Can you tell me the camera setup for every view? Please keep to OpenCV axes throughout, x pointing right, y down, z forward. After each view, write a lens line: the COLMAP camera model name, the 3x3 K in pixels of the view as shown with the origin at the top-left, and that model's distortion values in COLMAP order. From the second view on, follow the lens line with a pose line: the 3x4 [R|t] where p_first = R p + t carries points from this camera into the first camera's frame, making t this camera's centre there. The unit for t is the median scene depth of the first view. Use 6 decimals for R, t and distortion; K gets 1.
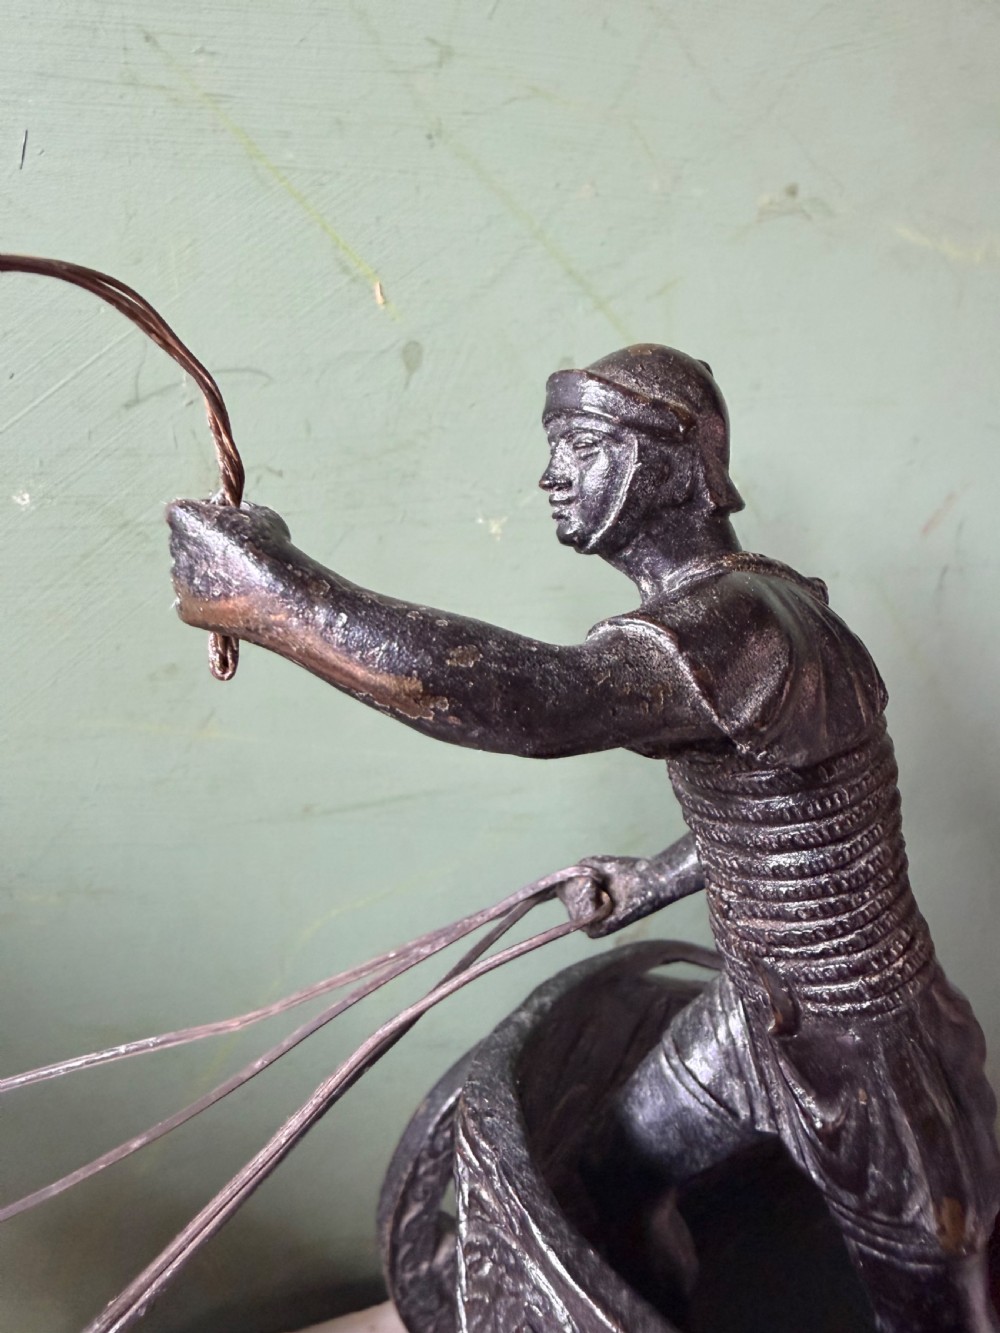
lens RADIAL K [[938.4, 0, 500.5], [0, 938.4, 572.2], [0, 0, 1]] dist [0.004017, 0.000883]
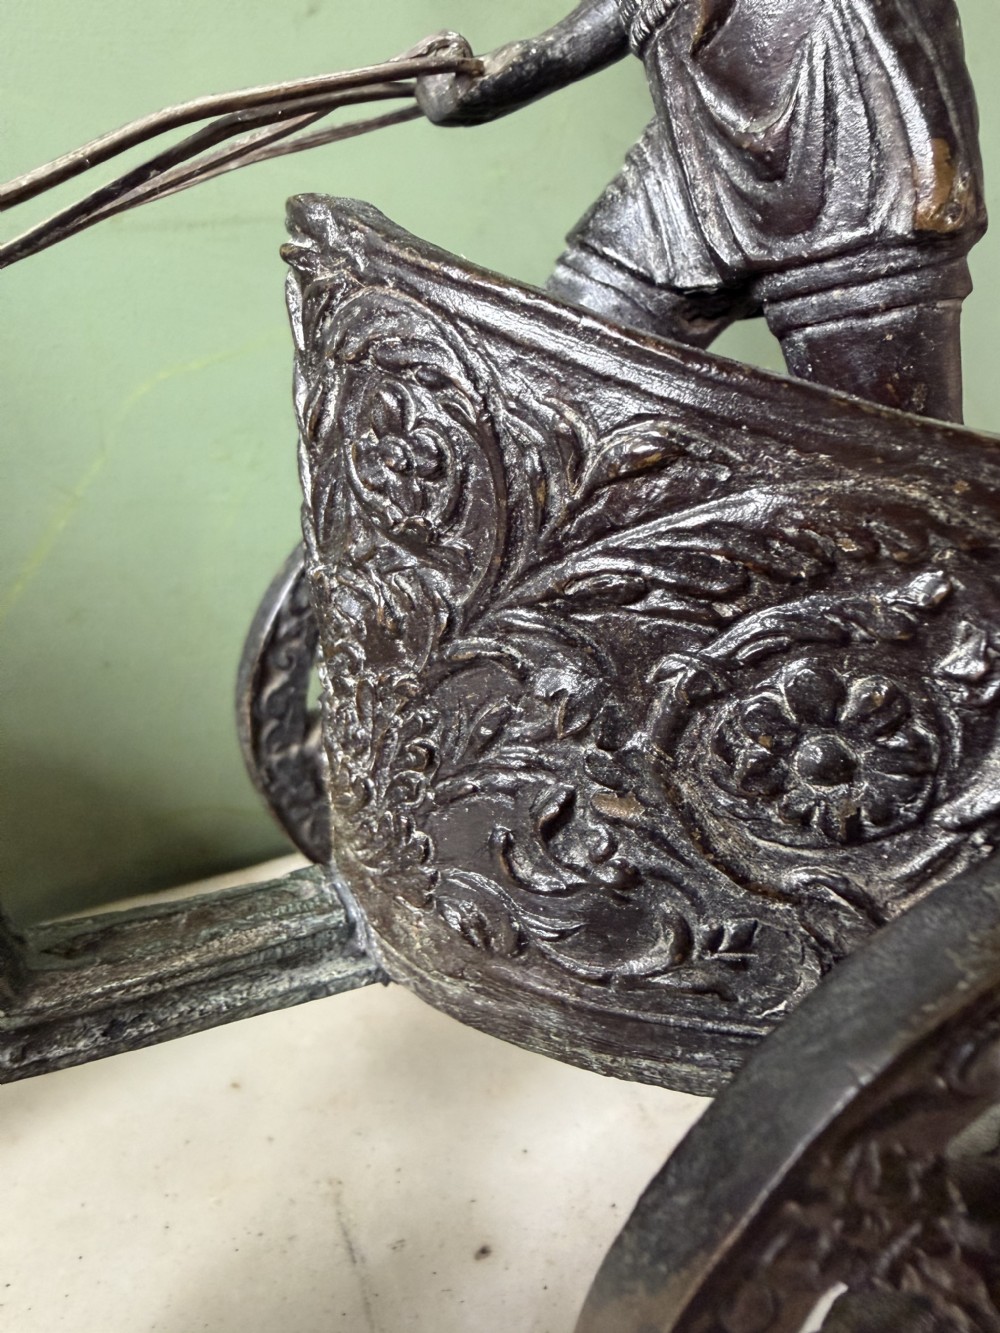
lens RADIAL K [[938.4, 0, 500.5], [0, 938.4, 572.2], [0, 0, 1]] dist [0.004017, 0.000883]
pose [[0.992344, -0.049235, 0.113268, 0.018616], [0.038847, 0.994986, 0.092166, 0.568582], [-0.117238, -0.087060, 0.989280, 0.162455]]
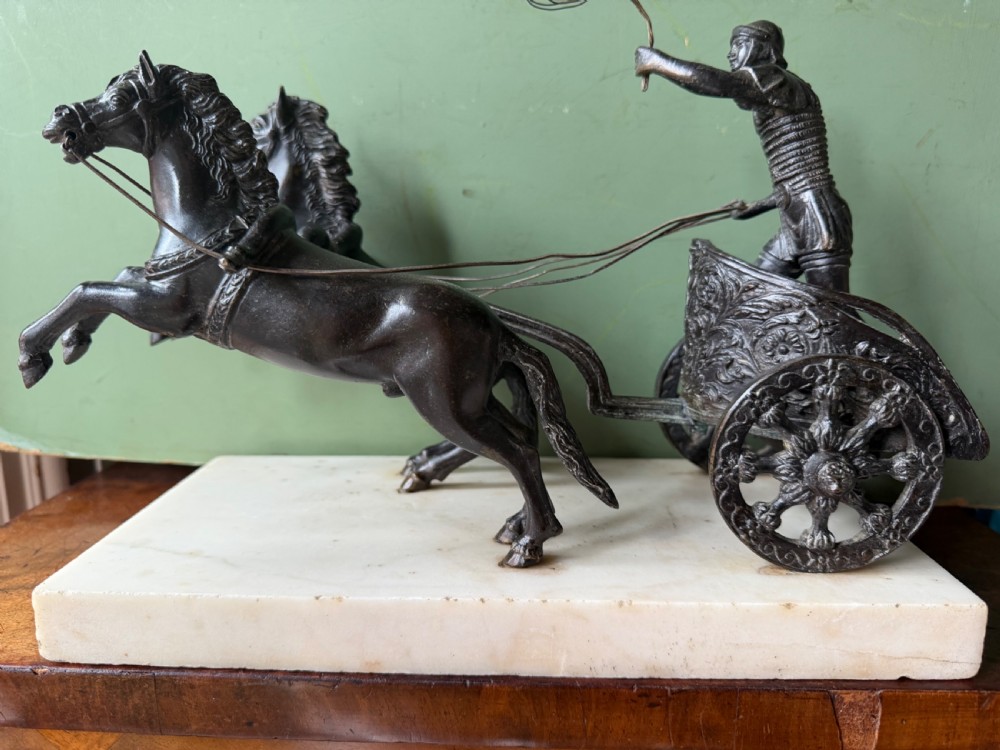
lens RADIAL K [[751.6, 0, 500.0], [0, 751.6, 375.0], [0, 0, 1]] dist [-0.001621, -0.006034]
pose [[0.940287, 0.076697, -0.331630, 0.181987], [-0.100237, 0.993473, -0.054444, 0.929541], [0.325289, 0.084434, 0.941837, -1.322984]]
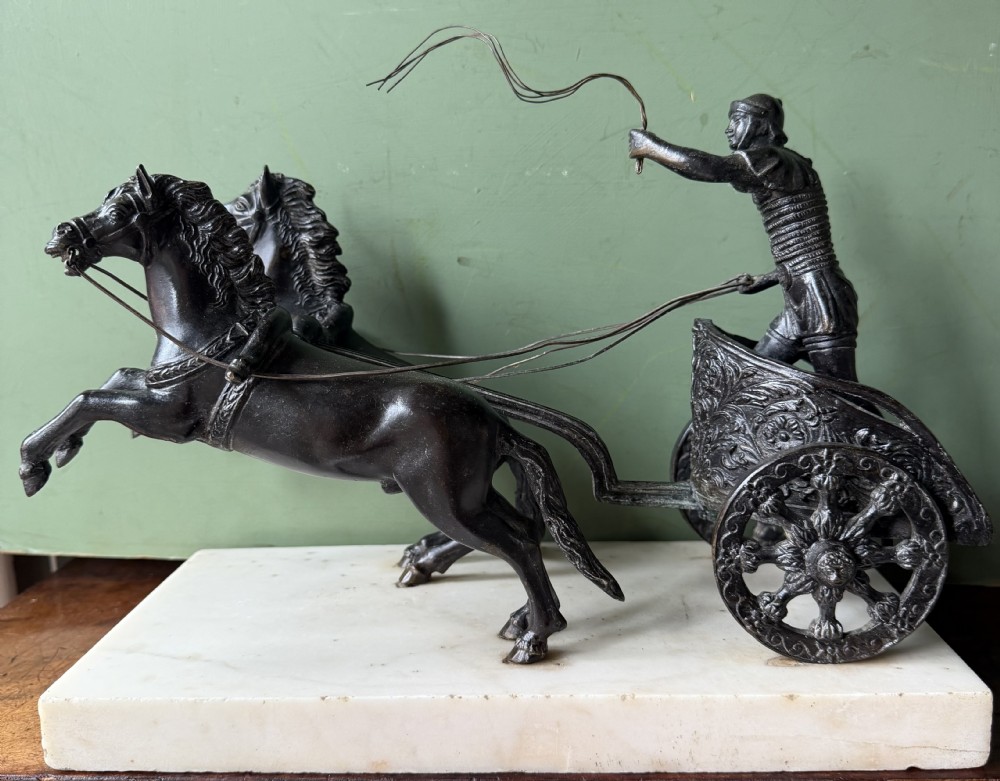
lens RADIAL K [[991.9, 0, 497.8], [0, 991.9, 394.6], [0, 0, 1]] dist [0.152950, -0.344758]
pose [[0.935392, 0.046019, -0.350605, 0.410856], [-0.074360, 0.994924, -0.067799, 0.816227], [0.345706, 0.089490, 0.934066, -1.874827]]
